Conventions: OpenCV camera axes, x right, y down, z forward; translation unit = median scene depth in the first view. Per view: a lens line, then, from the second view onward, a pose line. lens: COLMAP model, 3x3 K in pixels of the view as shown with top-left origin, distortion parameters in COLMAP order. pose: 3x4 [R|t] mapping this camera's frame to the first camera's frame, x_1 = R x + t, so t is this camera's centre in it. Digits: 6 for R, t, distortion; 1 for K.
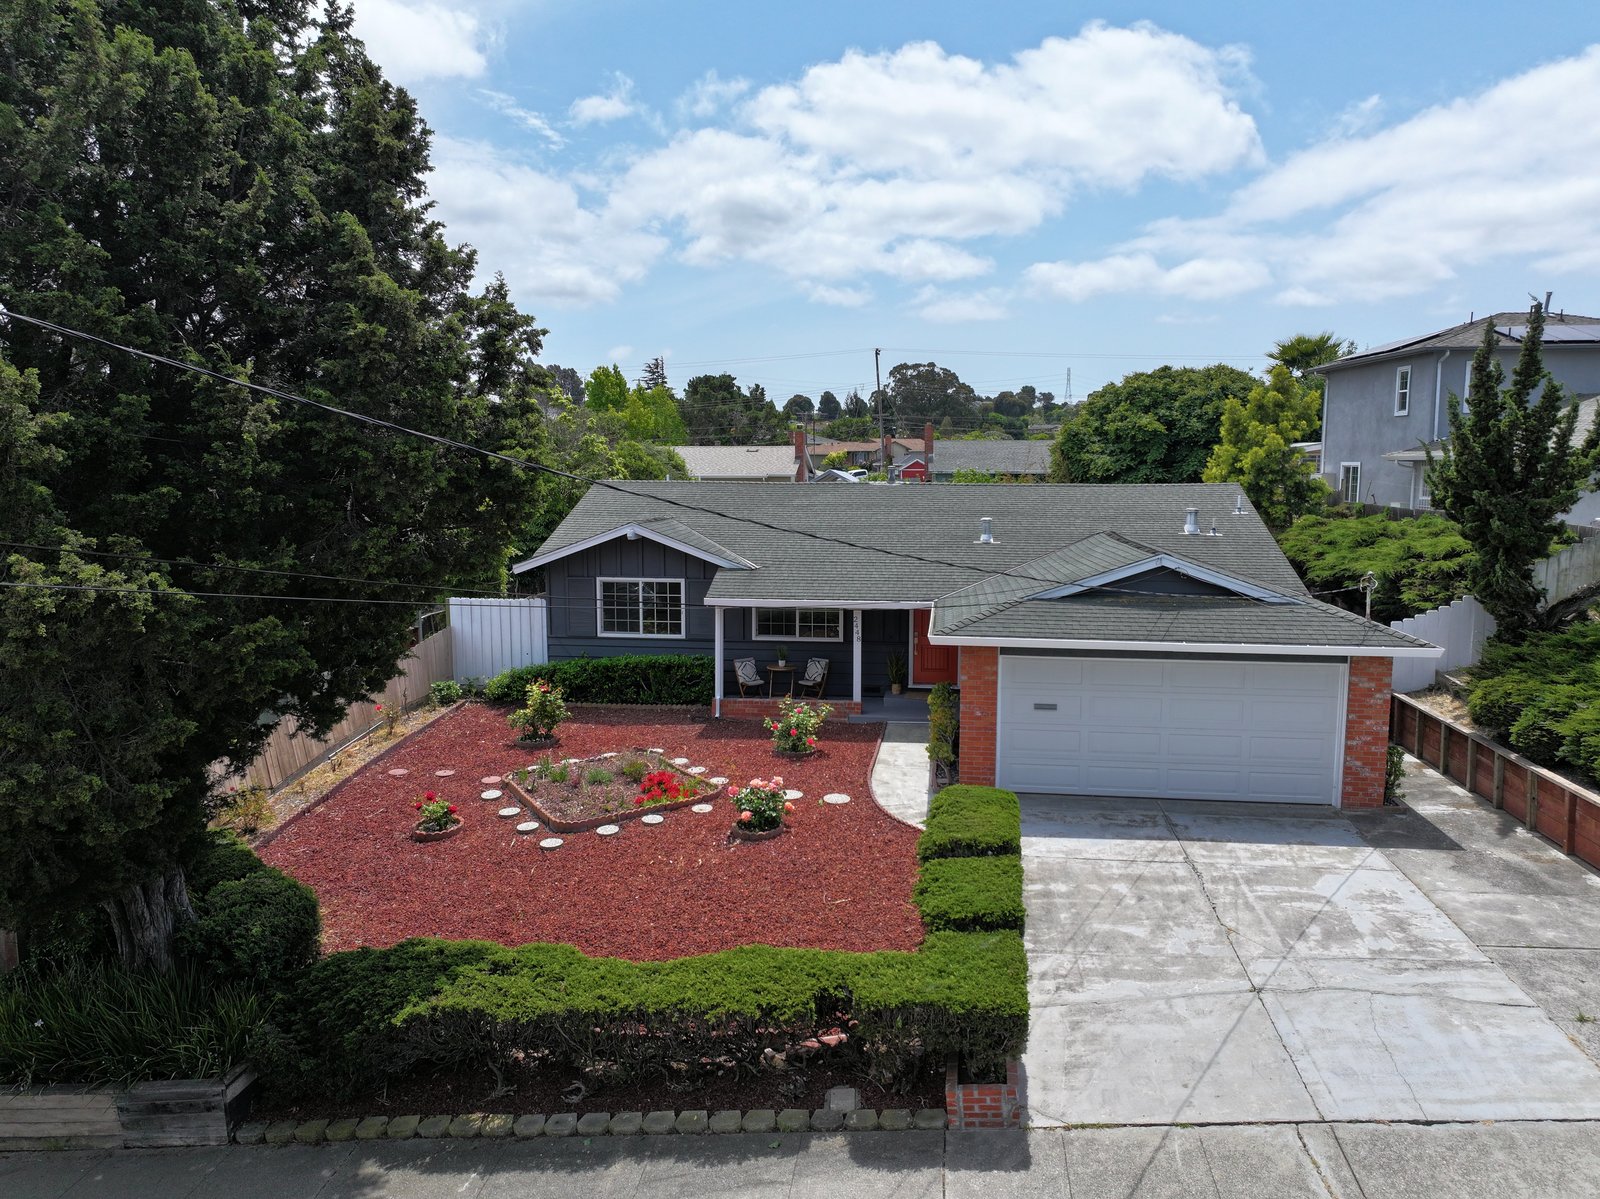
lens RADIAL K [[1128.9, 0, 804.6], [0, 1128.9, 596.5], [0, 0, 1]] dist [-0.003730, 0.020802]
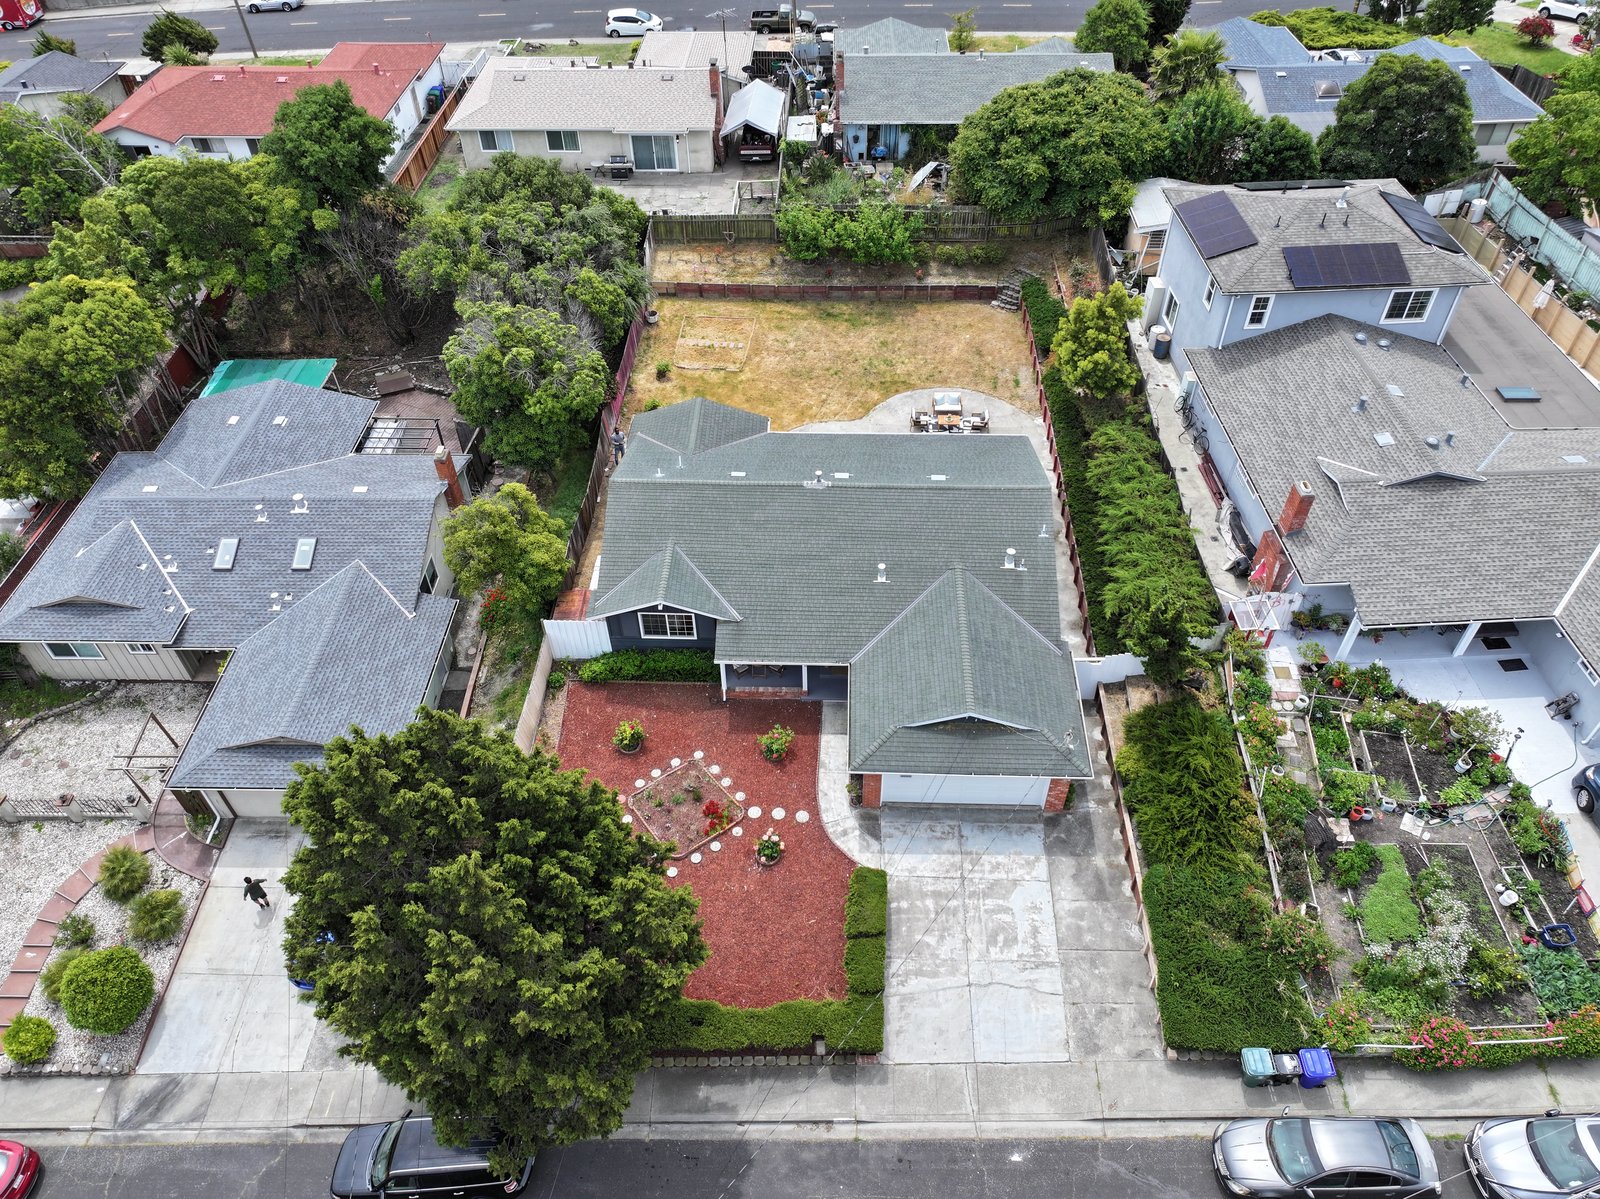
lens RADIAL K [[1128.9, 0, 804.7], [0, 1128.9, 601.9], [0, 0, 1]] dist [-0.003730, 0.020802]
pose [[0.995622, -0.073126, 0.058222, -0.069542], [0.020762, 0.780318, 0.625039, -1.698526], [-0.091138, -0.621093, 0.778419, -0.412309]]
